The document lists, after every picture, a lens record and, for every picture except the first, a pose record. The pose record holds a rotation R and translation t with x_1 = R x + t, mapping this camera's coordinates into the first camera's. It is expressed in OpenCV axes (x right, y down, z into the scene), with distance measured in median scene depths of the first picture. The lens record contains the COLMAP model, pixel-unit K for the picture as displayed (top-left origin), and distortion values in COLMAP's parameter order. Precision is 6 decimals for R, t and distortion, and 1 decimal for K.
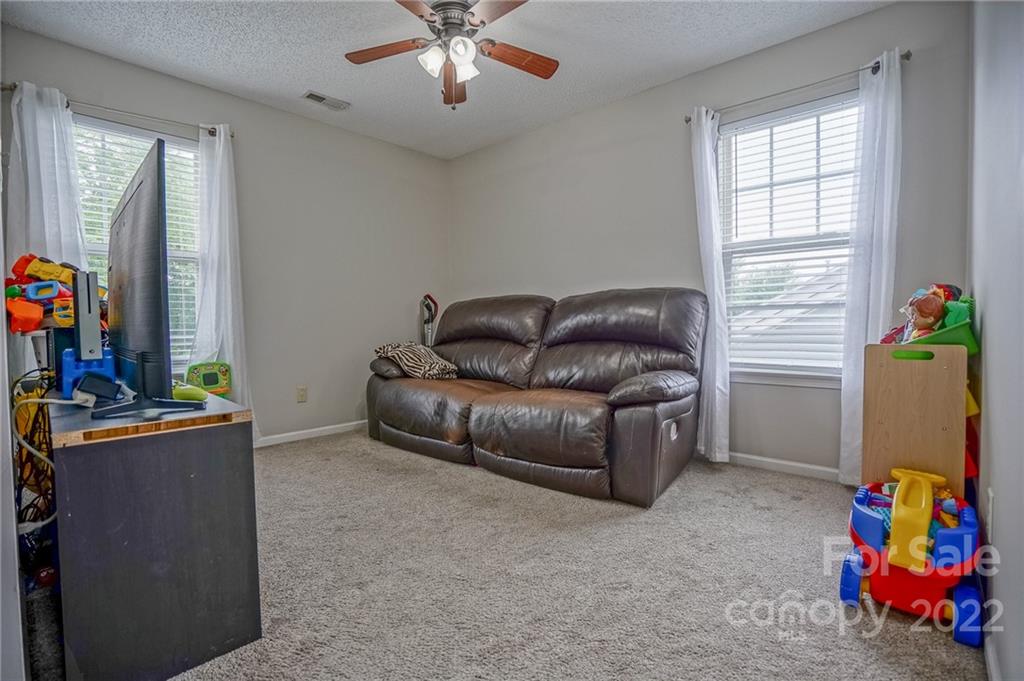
lens RADIAL K [[473.5, 0, 510.8], [0, 473.5, 339.8], [0, 0, 1]] dist [-0.059857, 0.024238]
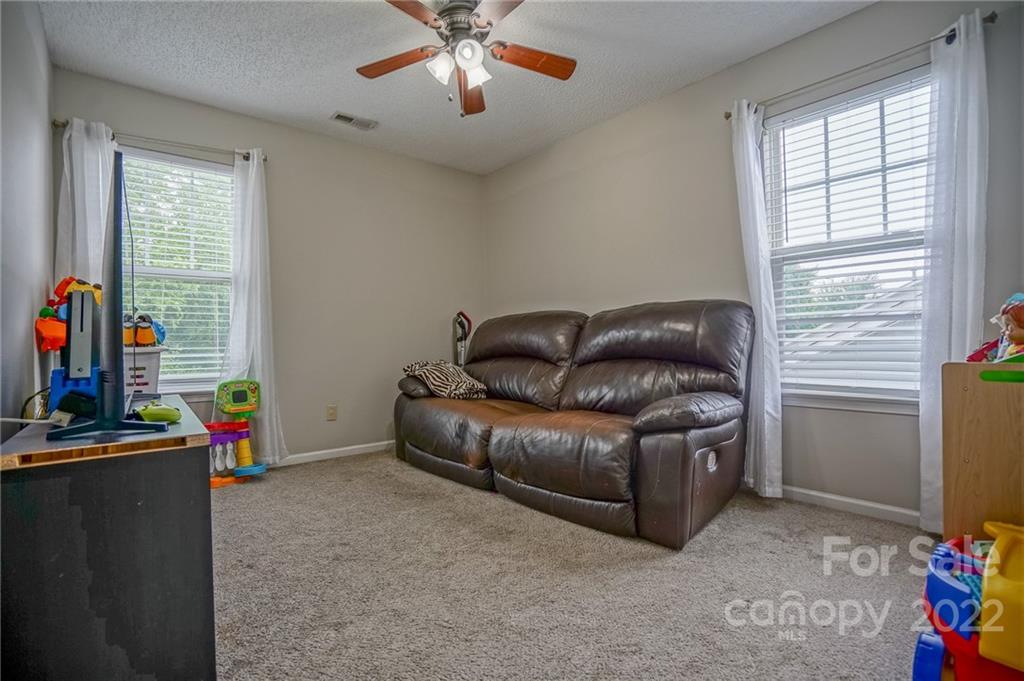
lens RADIAL K [[473.5, 0, 510.8], [0, 473.5, 339.8], [0, 0, 1]] dist [-0.059857, 0.024238]
pose [[0.992047, -0.005821, -0.125732, 0.076955], [0.001052, 0.999278, -0.037969, -0.000450], [0.125862, 0.037534, 0.991337, 0.069201]]
